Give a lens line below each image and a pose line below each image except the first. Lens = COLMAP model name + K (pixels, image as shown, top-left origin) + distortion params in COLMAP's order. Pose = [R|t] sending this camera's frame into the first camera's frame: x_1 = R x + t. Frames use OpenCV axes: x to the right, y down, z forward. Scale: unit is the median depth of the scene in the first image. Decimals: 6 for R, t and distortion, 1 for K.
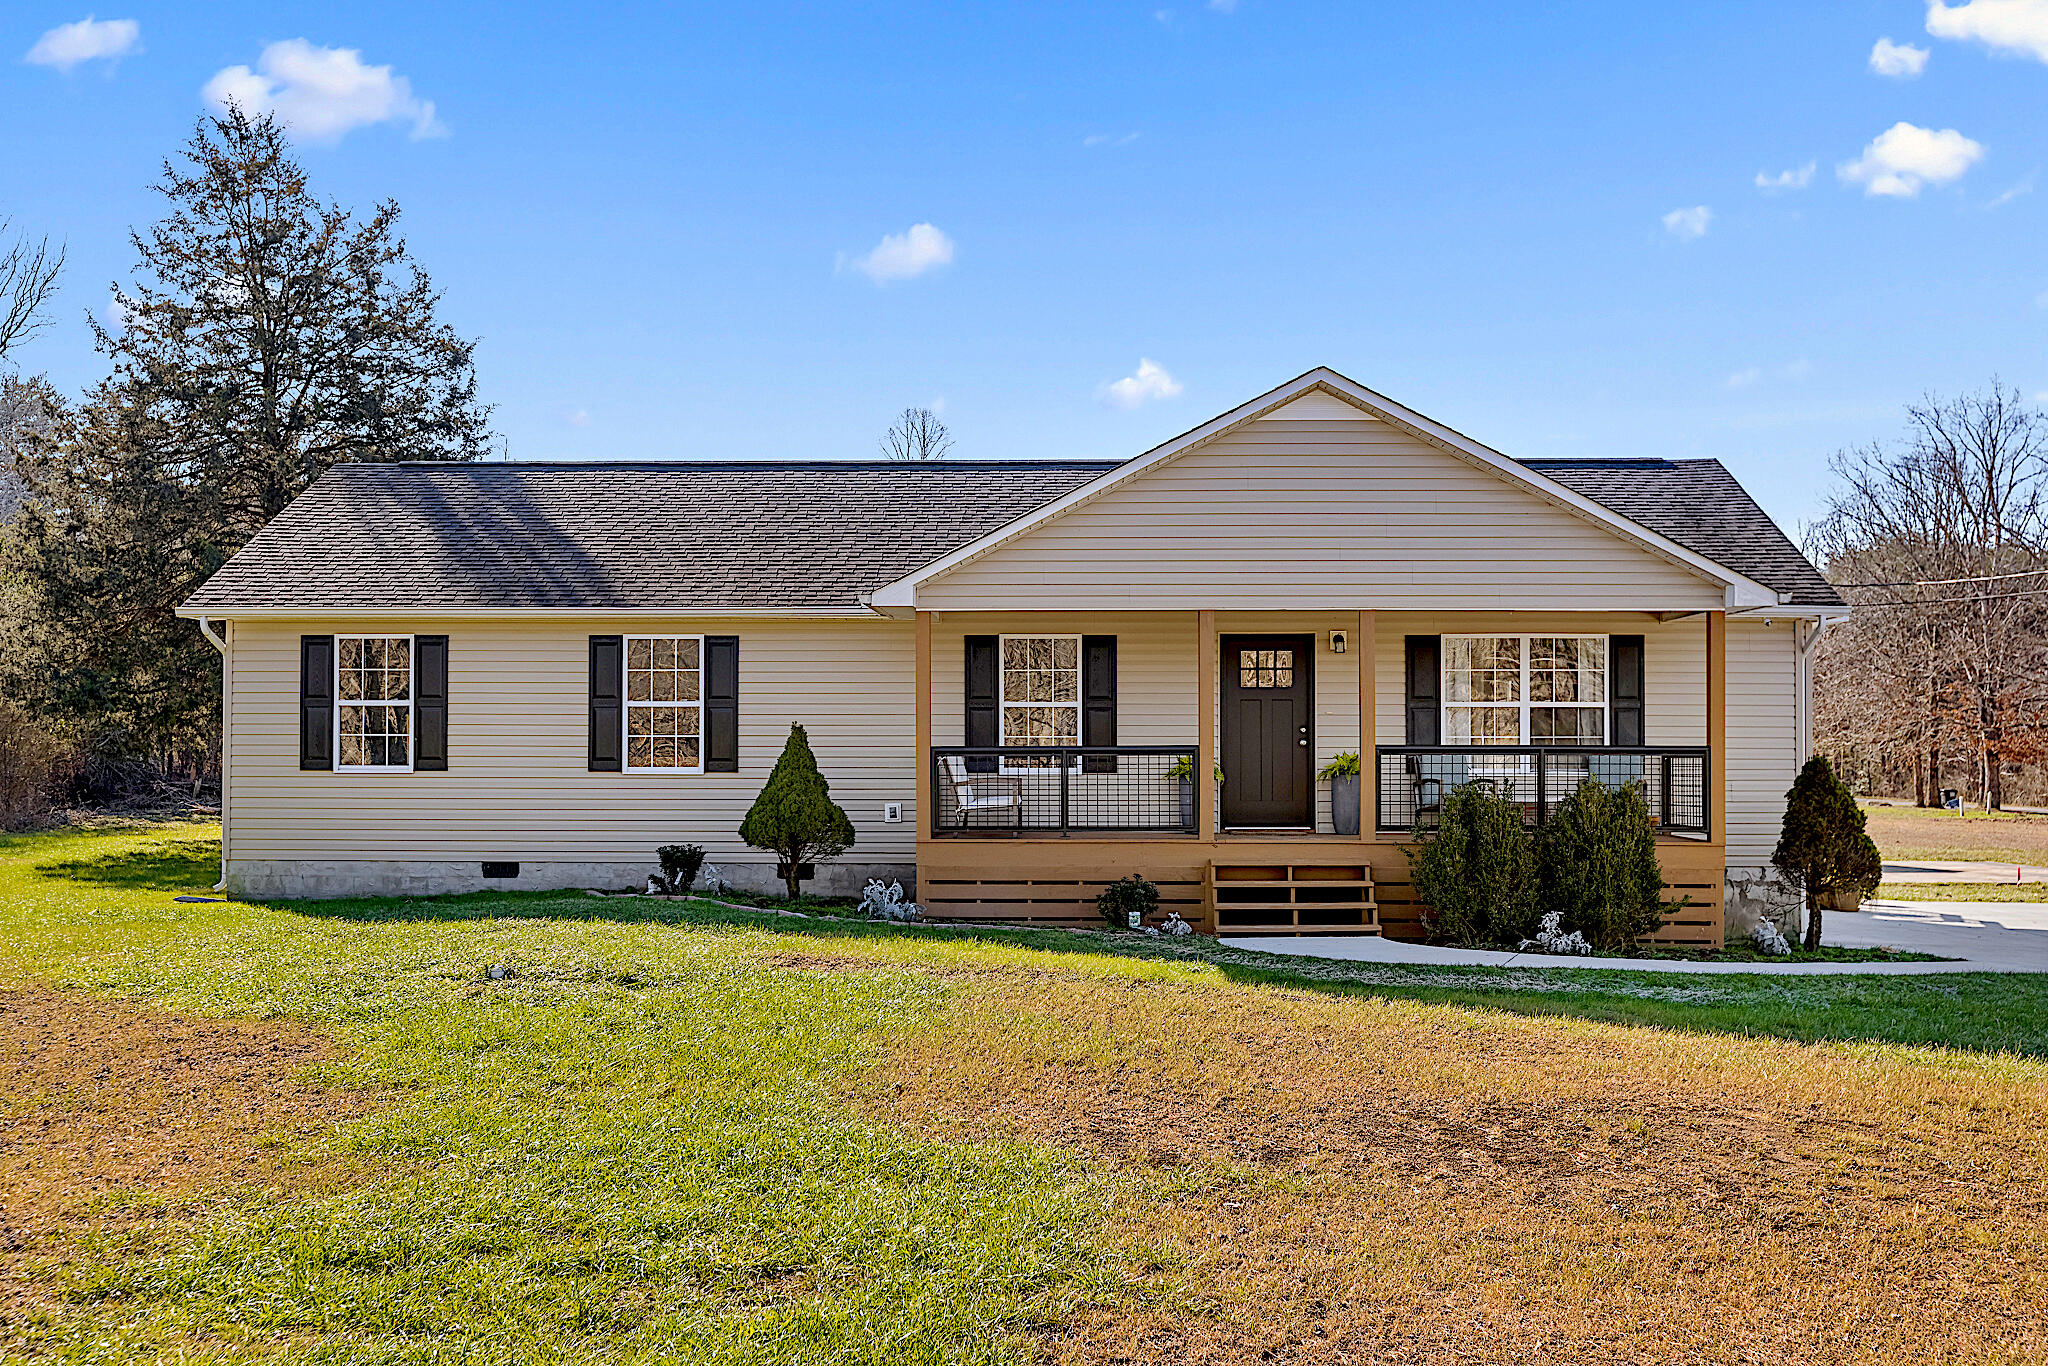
lens RADIAL K [[2070.7, 0, 1024.0], [0, 2070.7, 683.0], [0, 0, 1]] dist [0.009505, 0.002088]
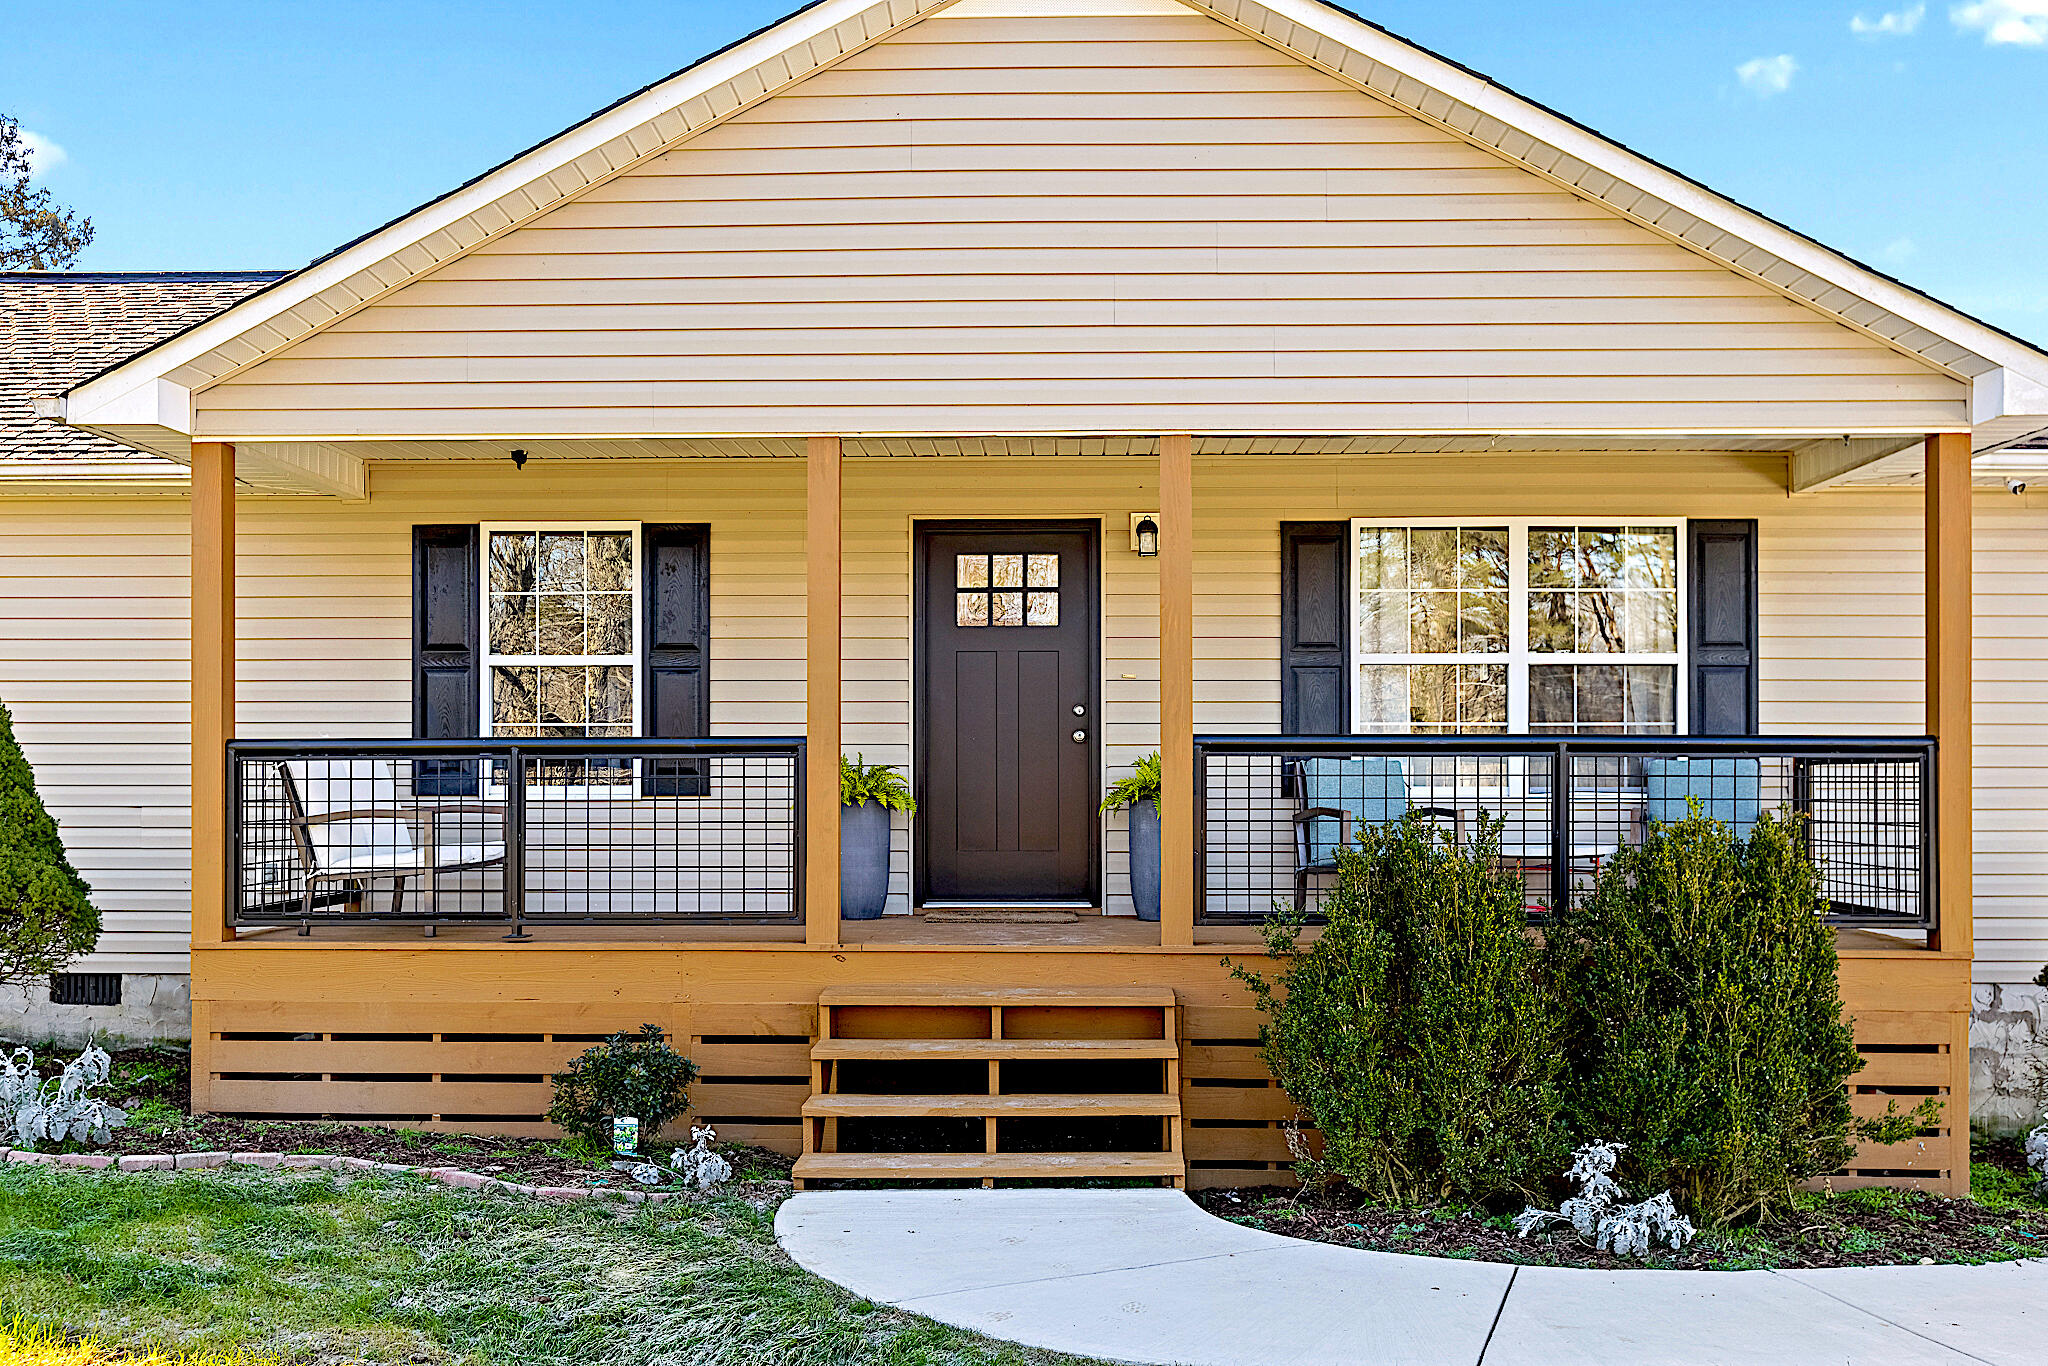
lens RADIAL K [[1913.1, 0, 1024.0], [0, 1913.1, 683.0], [0, 0, 1]] dist [-0.011442, -0.004236]
pose [[0.999988, -0.000646, -0.004938, 0.126399], [0.000582, 0.999915, -0.013049, 0.022655], [0.004946, 0.013046, 0.999903, 0.546012]]
